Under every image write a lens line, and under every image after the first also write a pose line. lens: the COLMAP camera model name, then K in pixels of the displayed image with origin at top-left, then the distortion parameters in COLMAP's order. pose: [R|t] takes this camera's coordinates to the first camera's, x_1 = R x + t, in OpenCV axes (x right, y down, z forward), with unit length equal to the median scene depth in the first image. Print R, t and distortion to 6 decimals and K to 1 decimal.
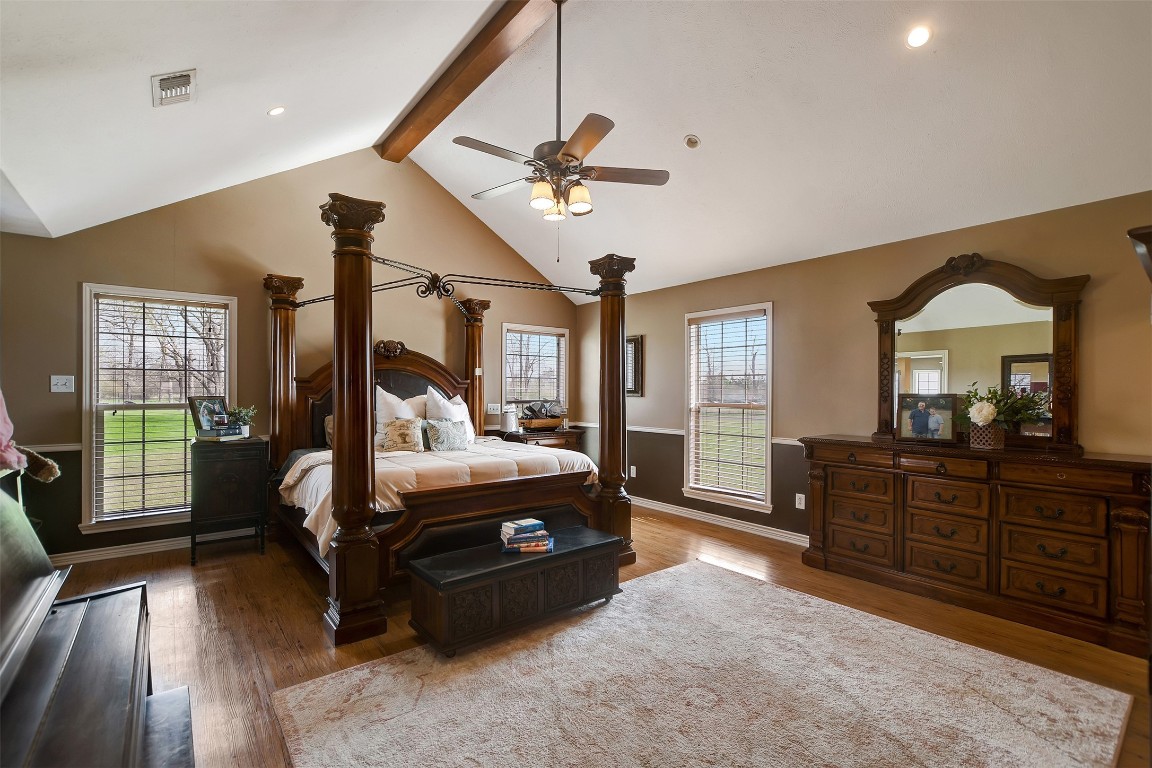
lens RADIAL K [[523.4, 0, 572.0], [0, 523.4, 385.5], [0, 0, 1]] dist [-0.010861, 0.000493]
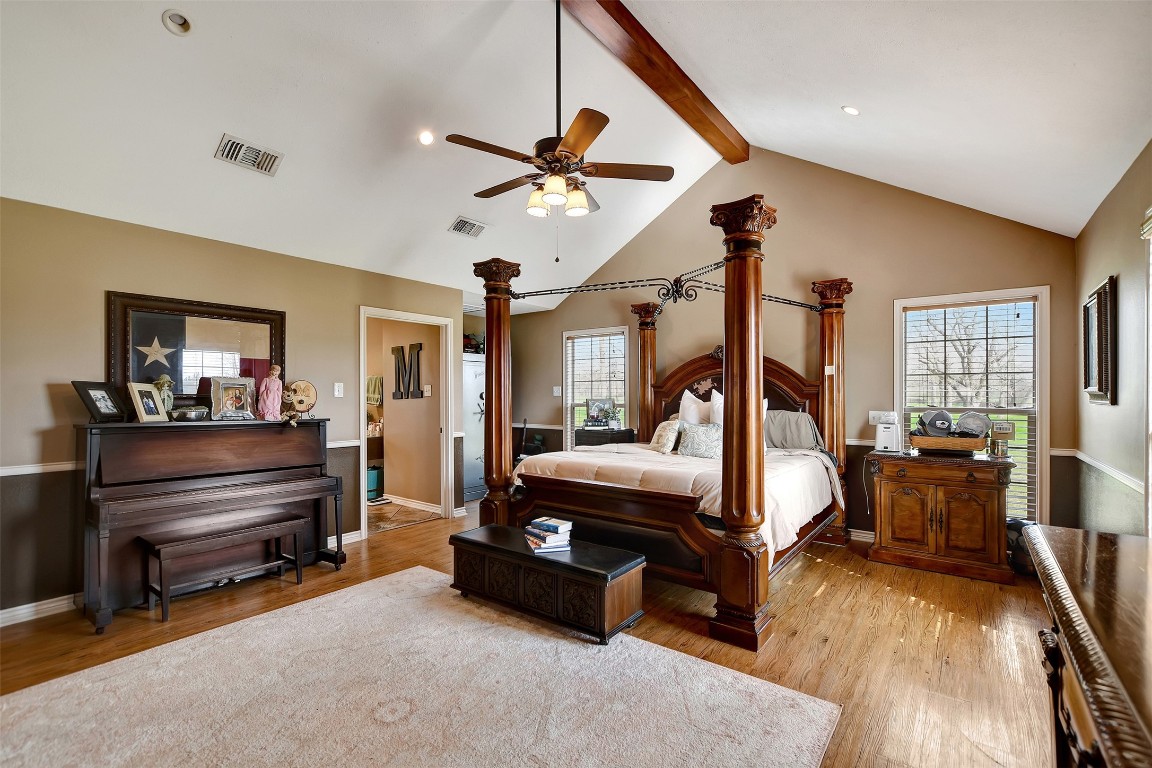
lens RADIAL K [[553.7, 0, 590.9], [0, 553.7, 390.7], [0, 0, 1]] dist [-0.000511, 0.000052]
pose [[0.212414, -0.010693, -0.977121, 0.765993], [0.013539, 0.999876, -0.007999, 0.010794], [0.977086, -0.011530, 0.212533, 0.652191]]
